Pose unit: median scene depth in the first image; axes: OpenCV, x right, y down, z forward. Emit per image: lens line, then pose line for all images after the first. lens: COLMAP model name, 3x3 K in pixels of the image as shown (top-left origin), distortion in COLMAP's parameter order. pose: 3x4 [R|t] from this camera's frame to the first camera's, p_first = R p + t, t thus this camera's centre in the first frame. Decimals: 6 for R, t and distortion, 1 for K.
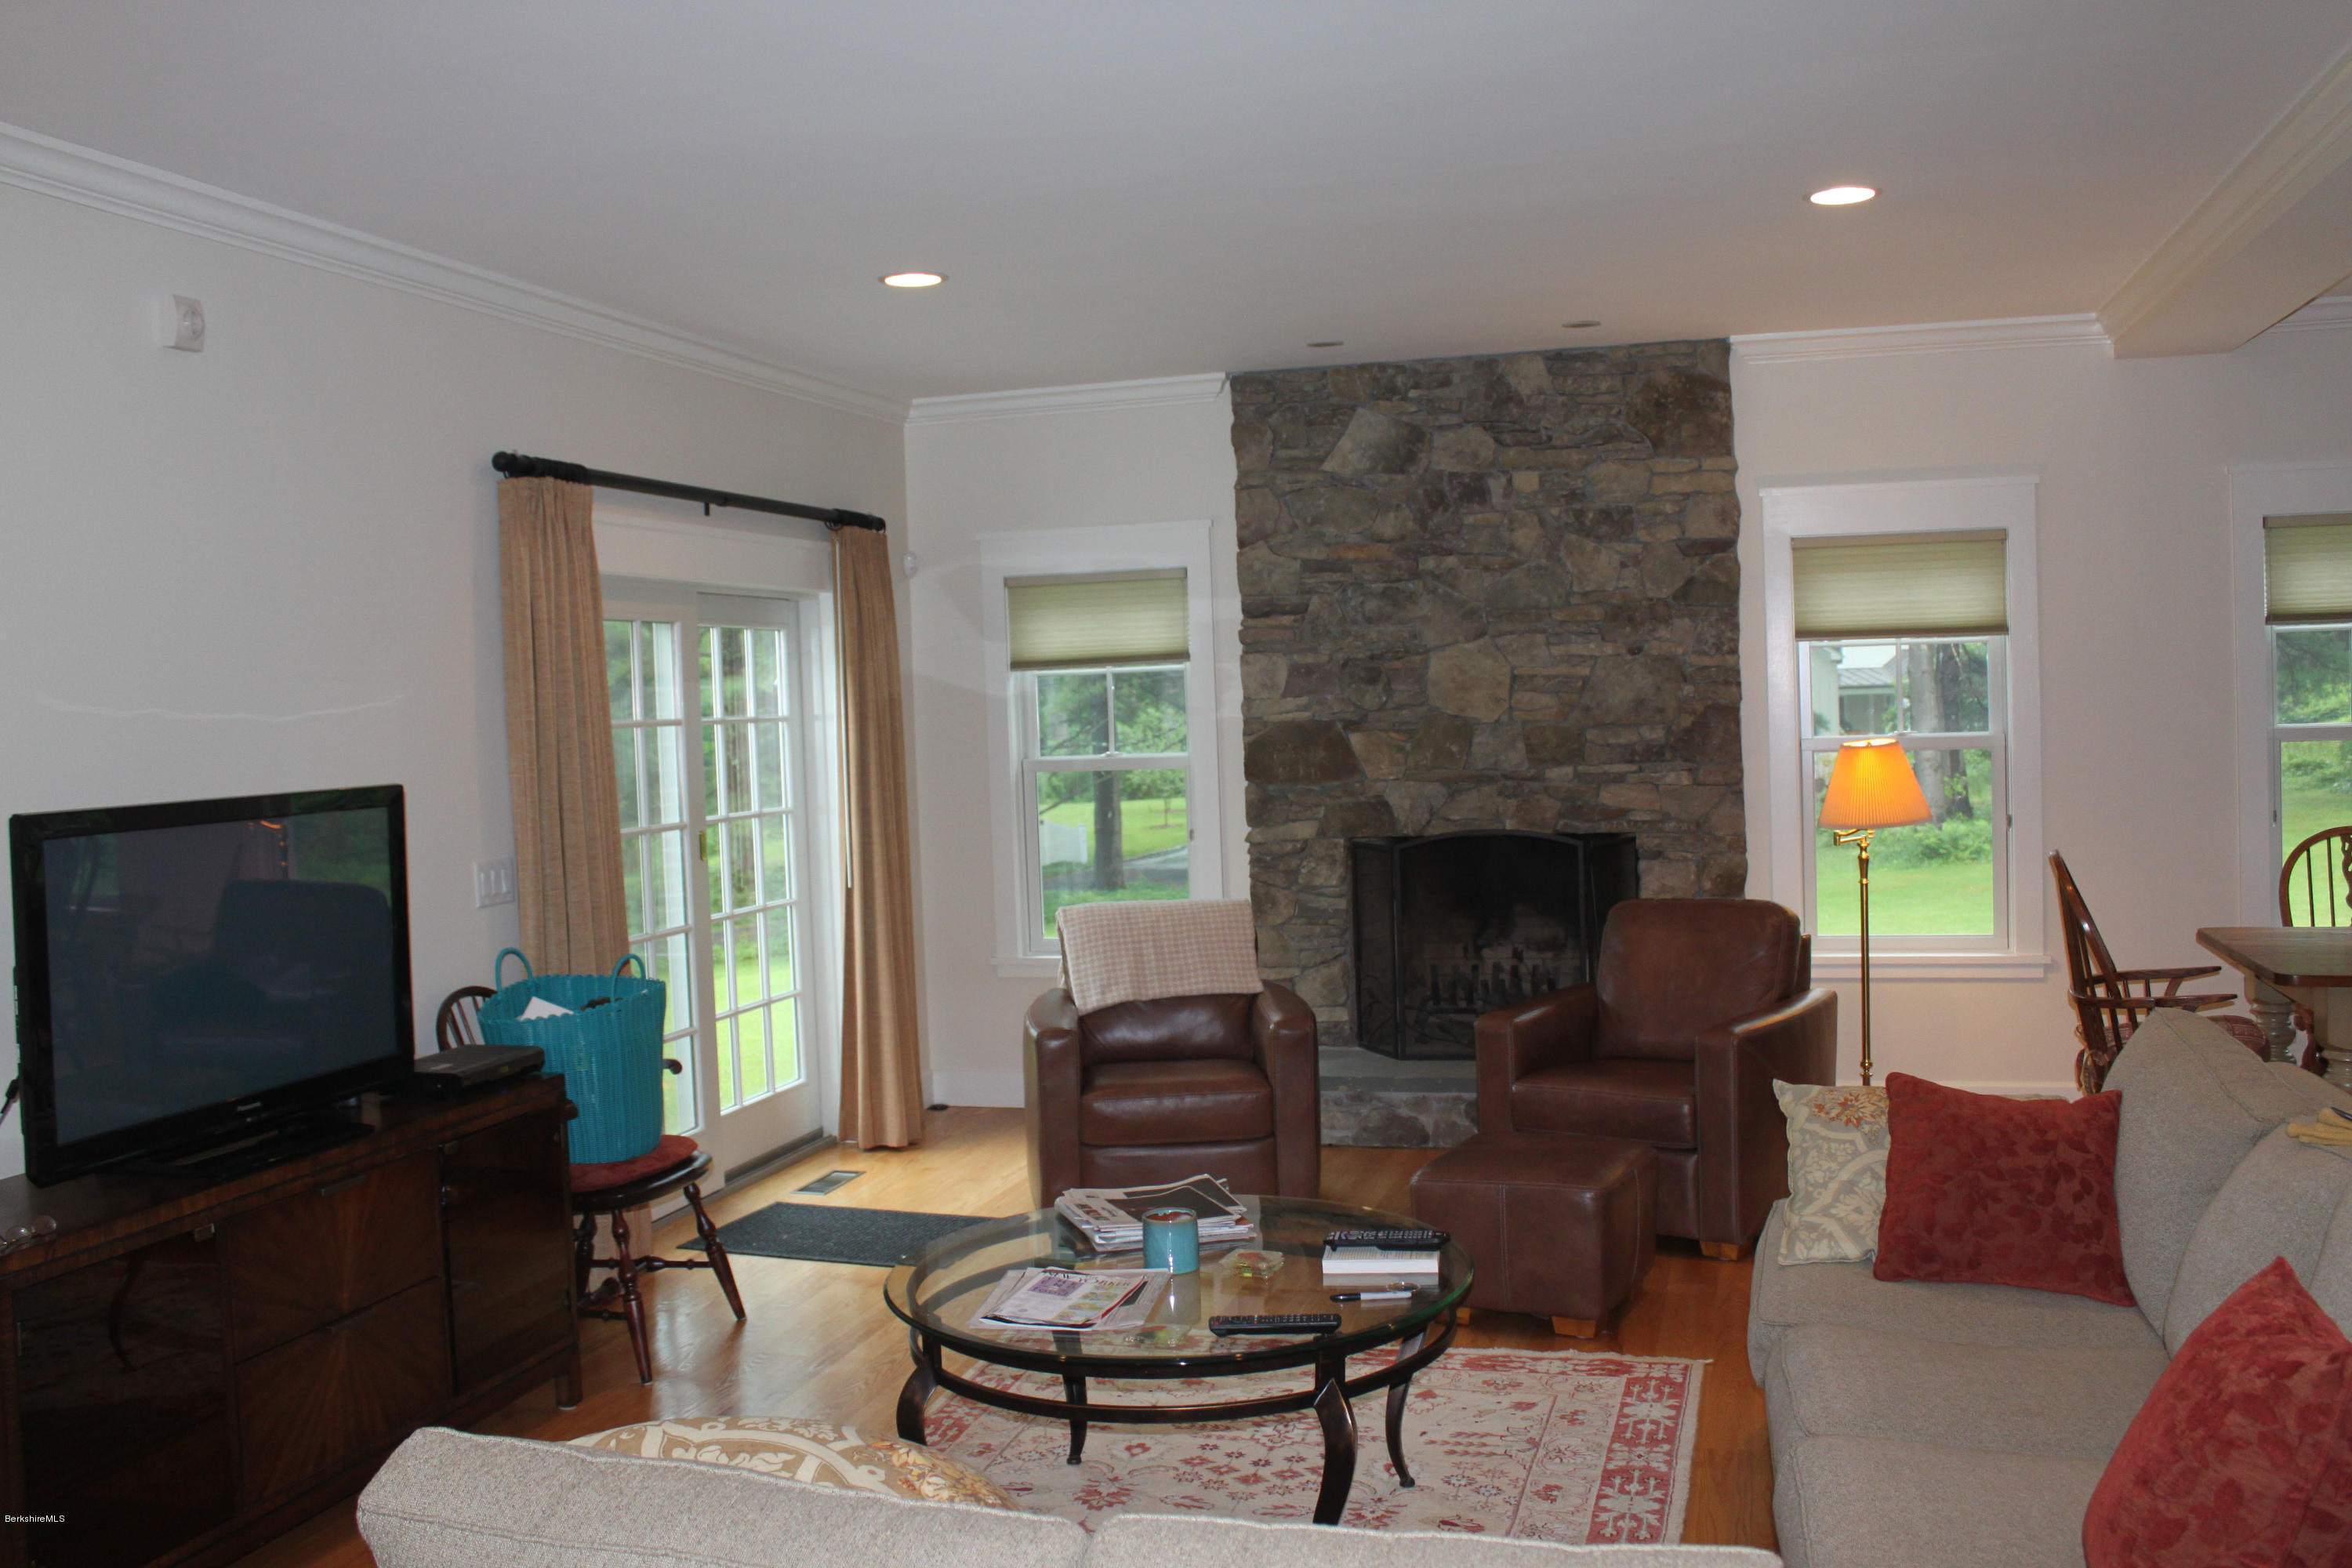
lens RADIAL K [[2050.4, 0, 1180.0], [0, 2050.4, 759.7], [0, 0, 1]] dist [-0.164713, 0.162829]
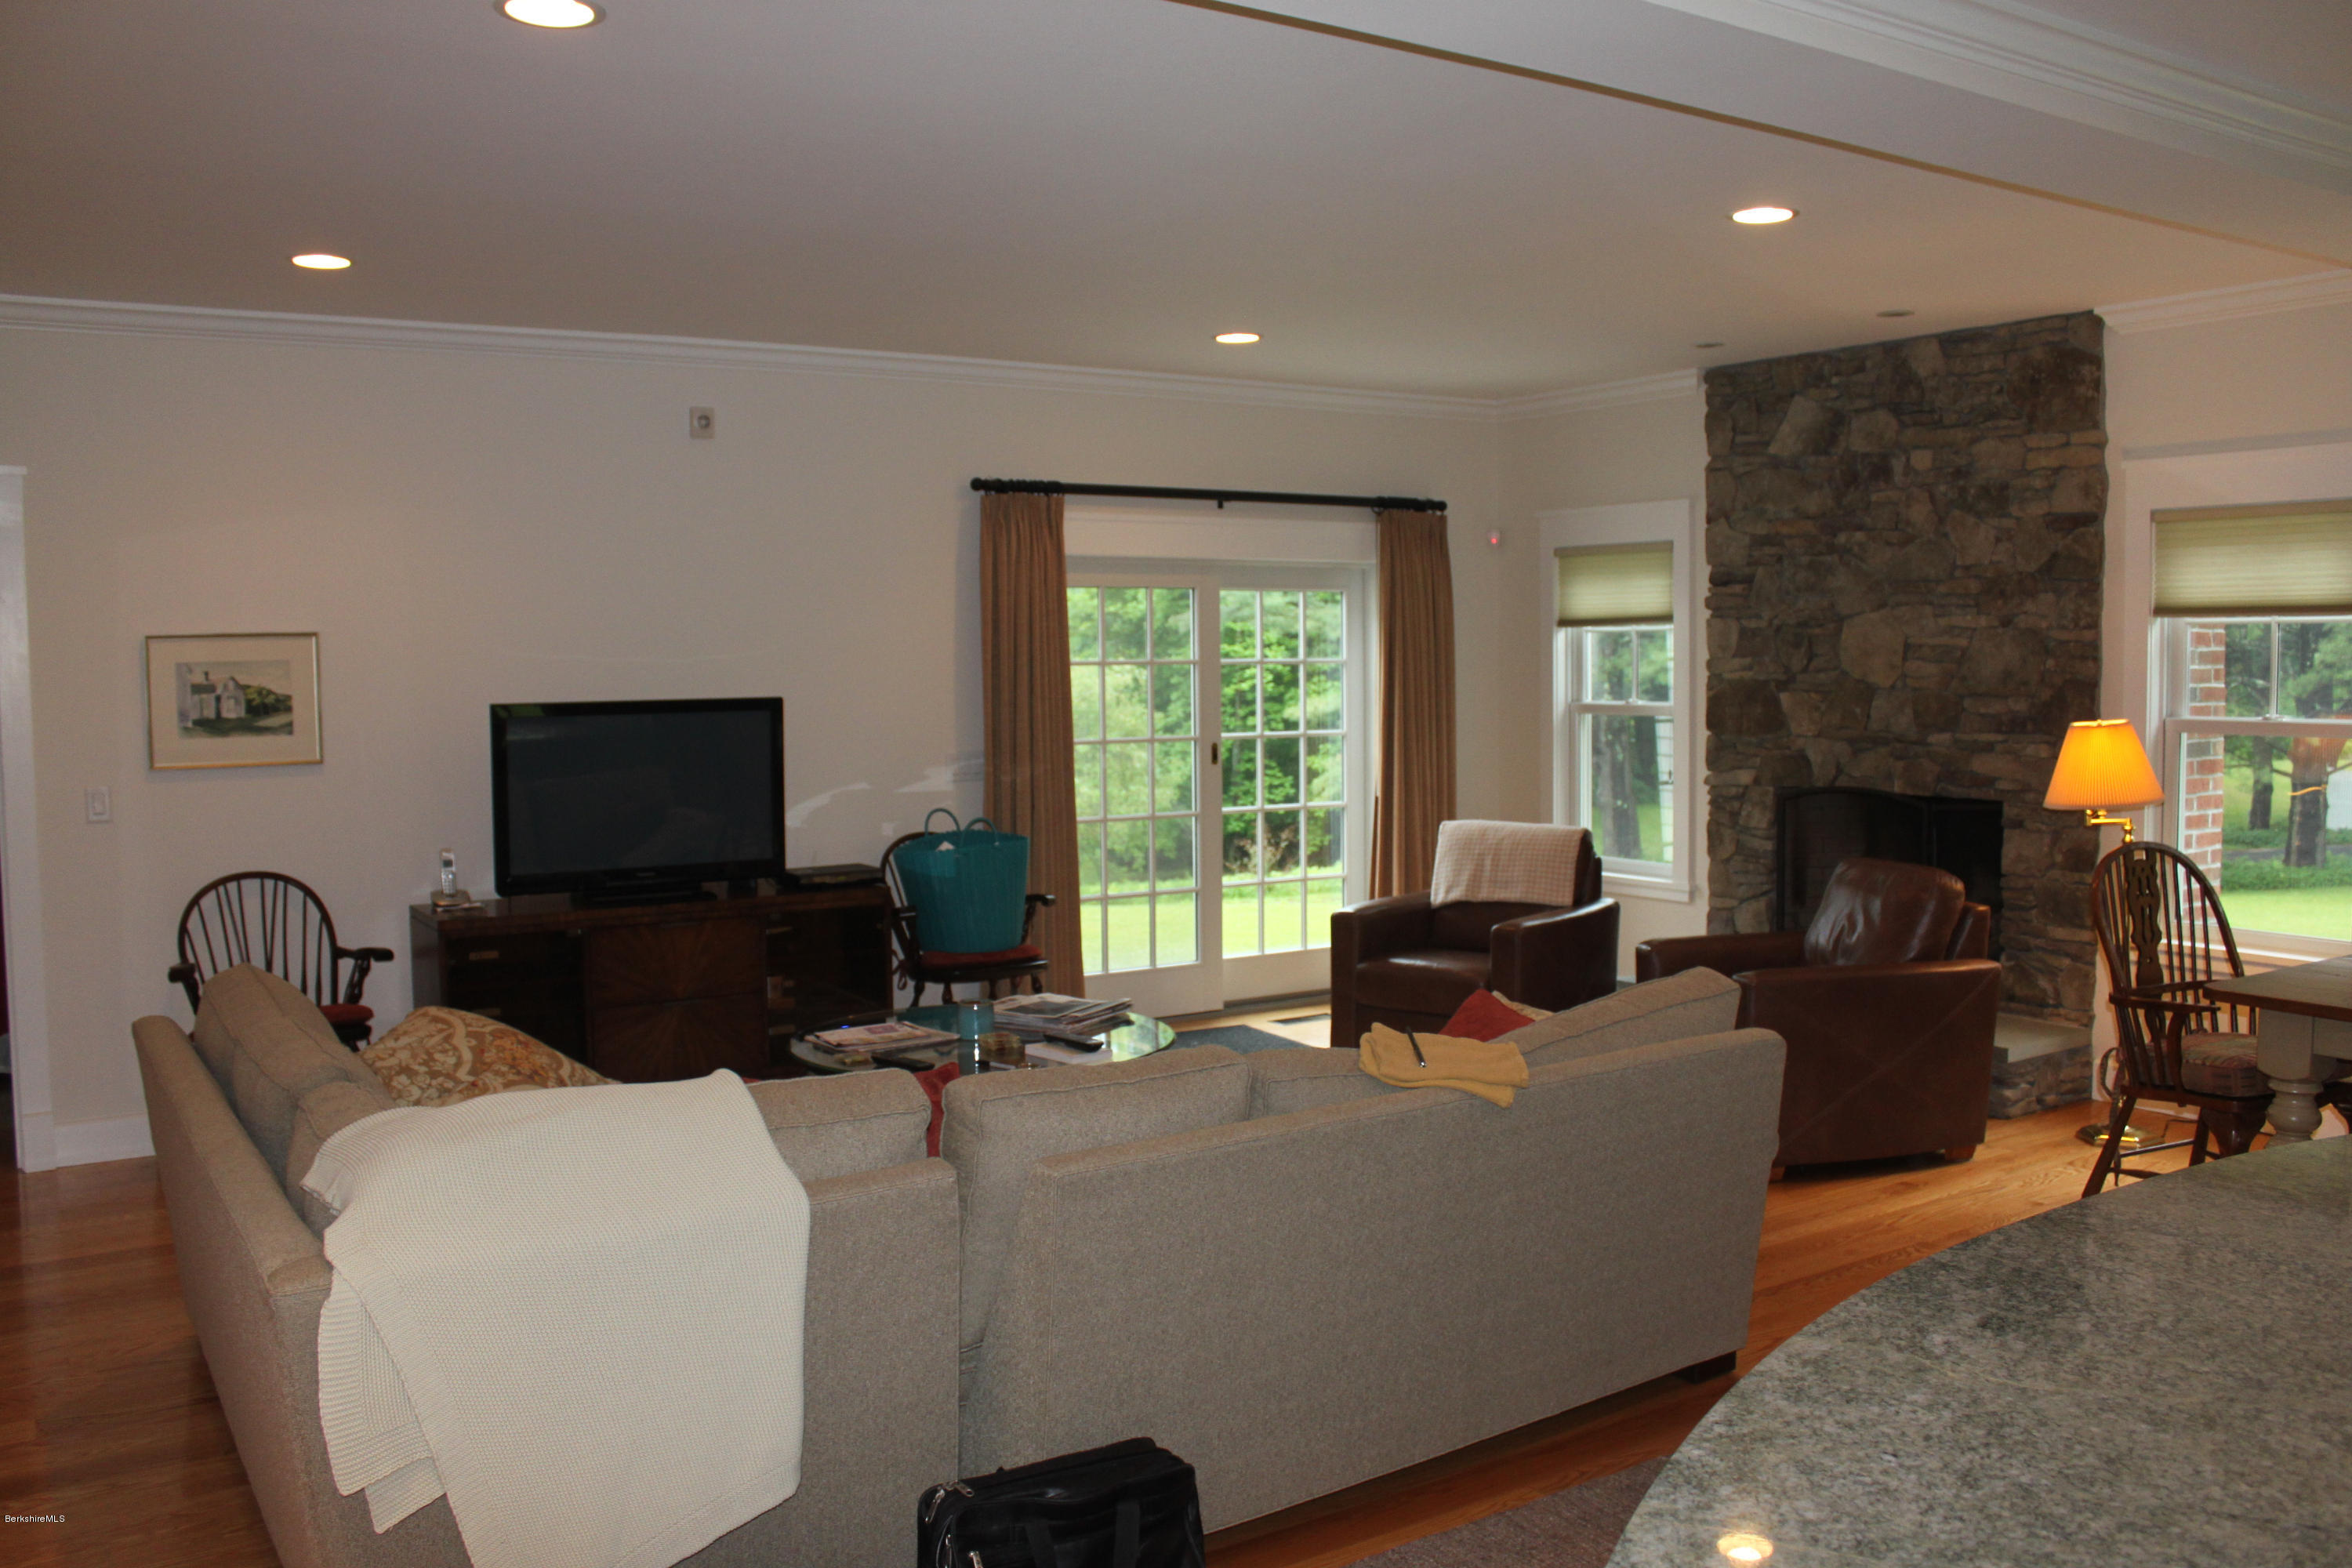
lens RADIAL K [[1965.8, 0, 1183.8], [0, 1965.8, 764.0], [0, 0, 1]] dist [-0.175279, 0.170222]
pose [[0.757768, 0.065085, -0.649270, 0.532585], [-0.038486, 0.997739, 0.055099, -0.019926], [0.651388, -0.016764, 0.758560, -0.001288]]
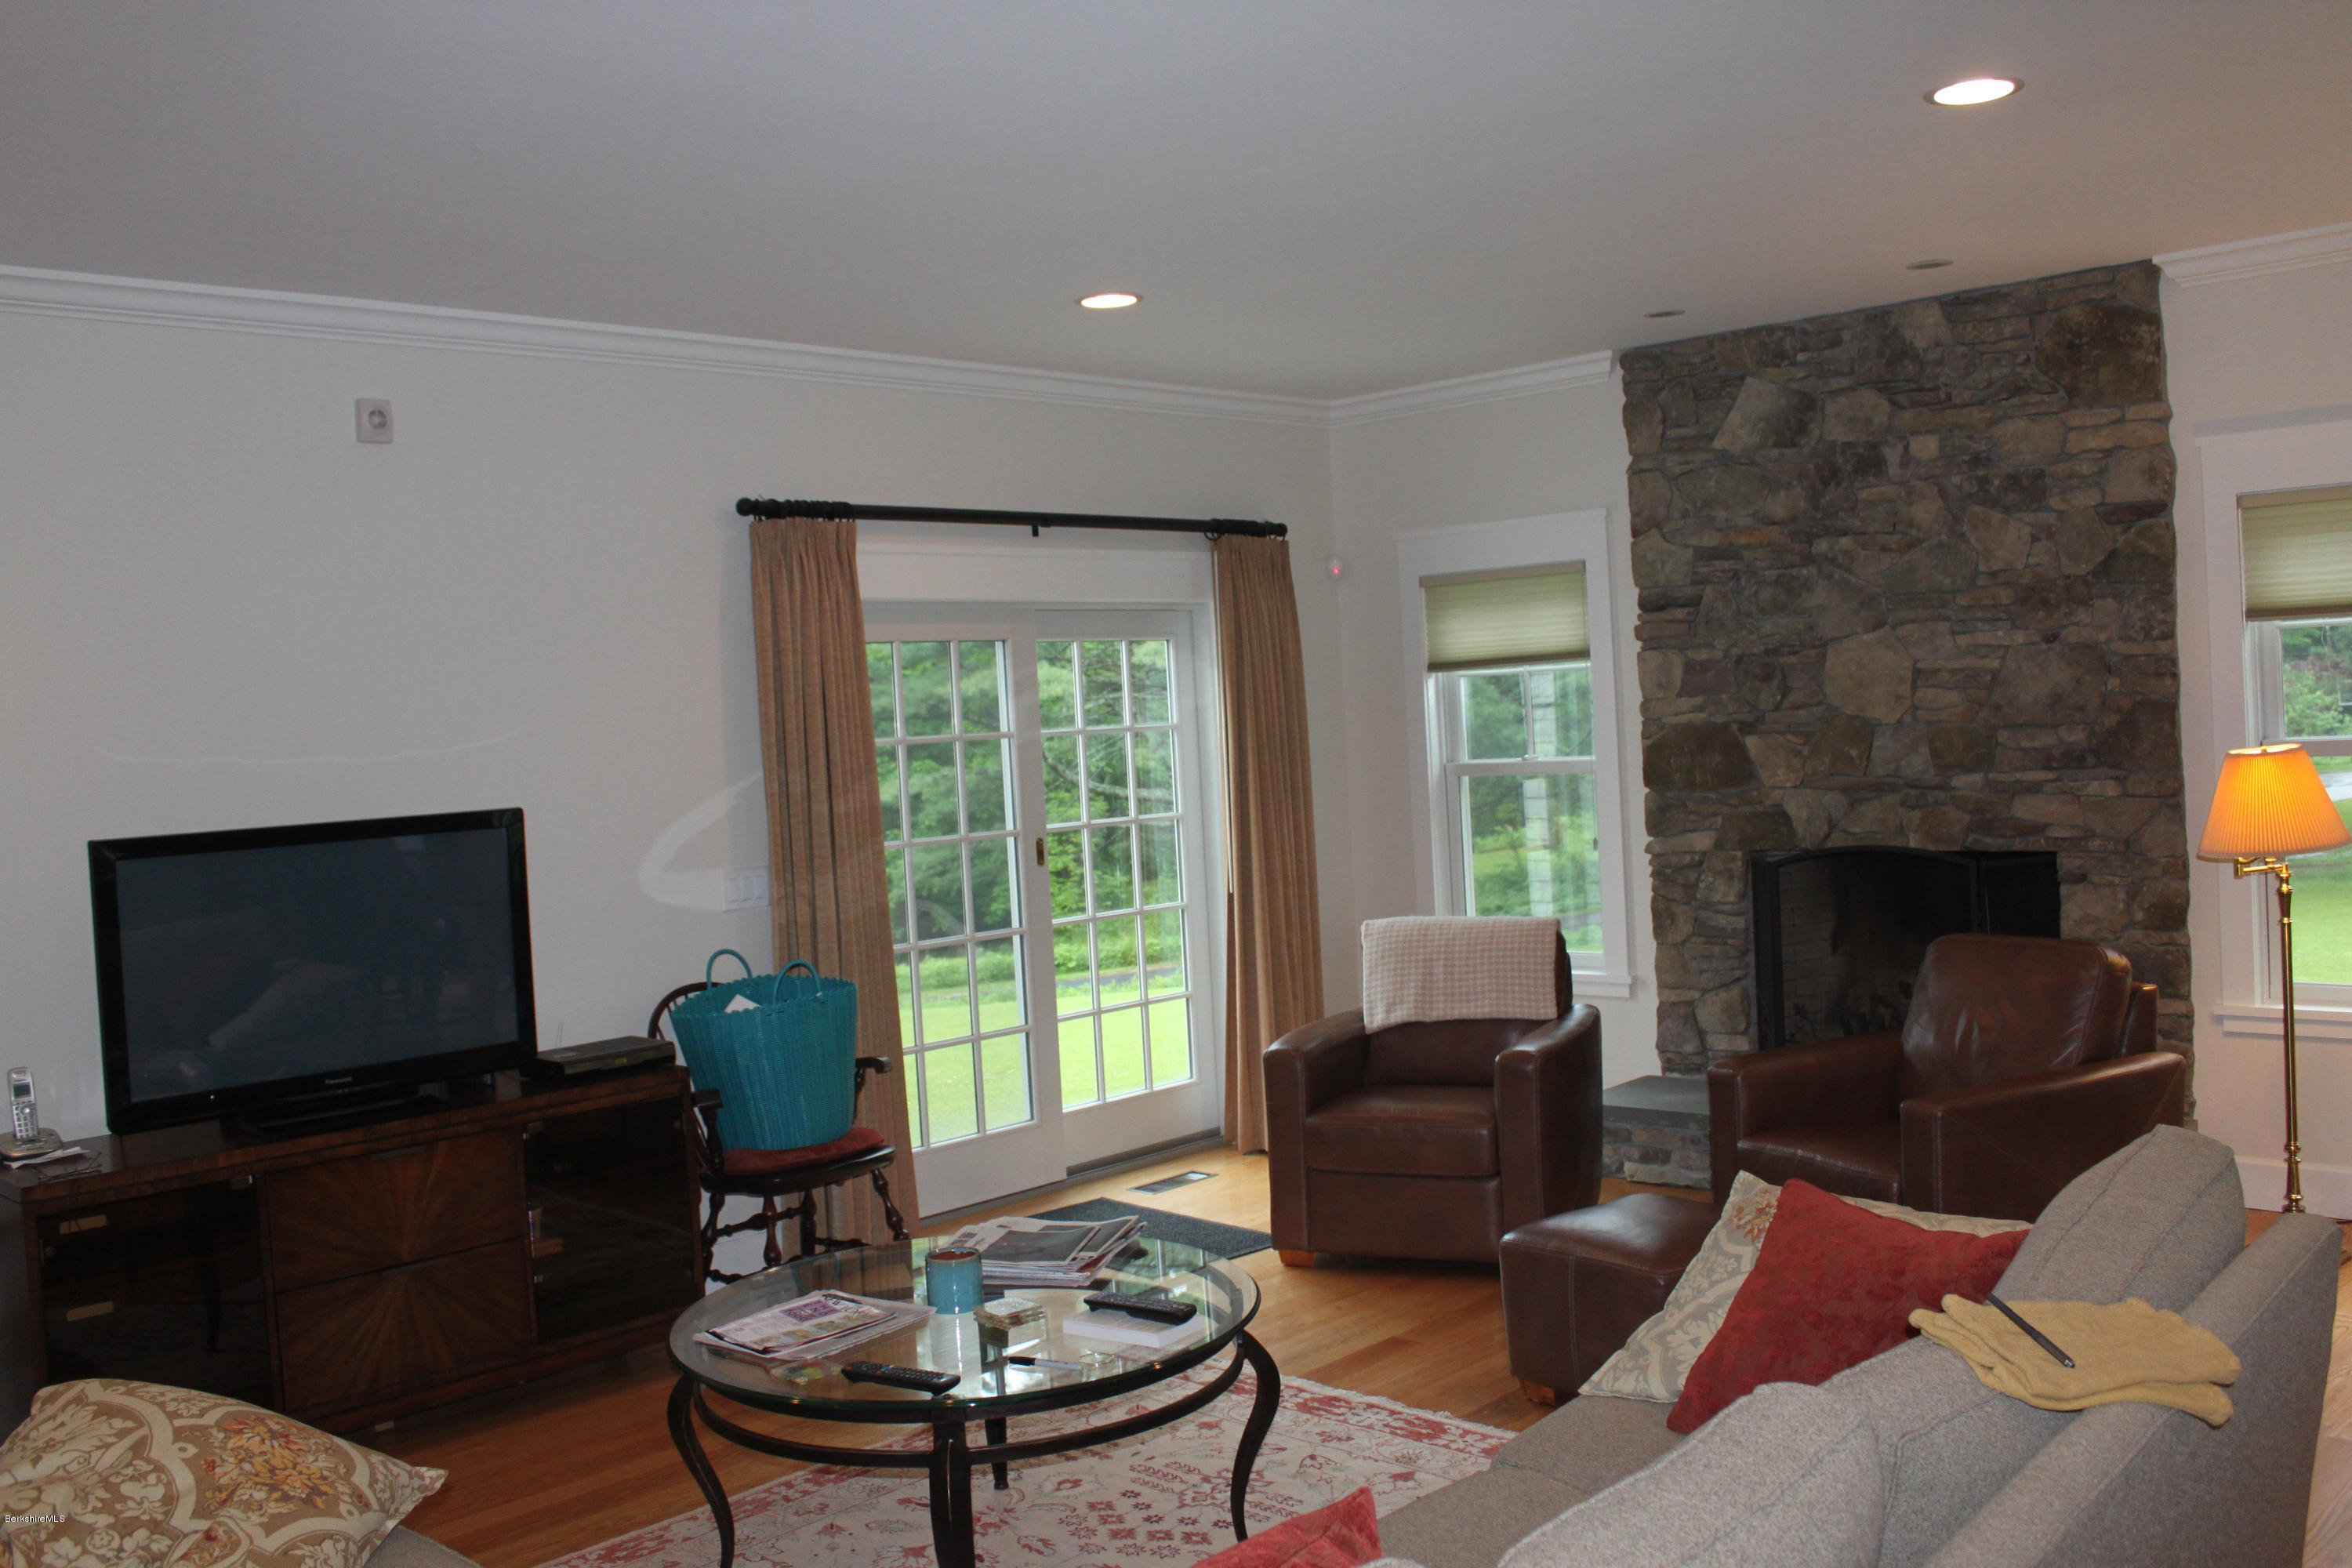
lens RADIAL K [[2050.4, 0, 1180.0], [0, 2050.4, 759.7], [0, 0, 1]] dist [-0.164713, 0.162829]
pose [[0.888685, -0.002177, -0.458512, 0.279471], [0.008123, 0.999907, 0.010997, -0.014695], [0.458445, -0.013497, 0.888620, 0.086509]]
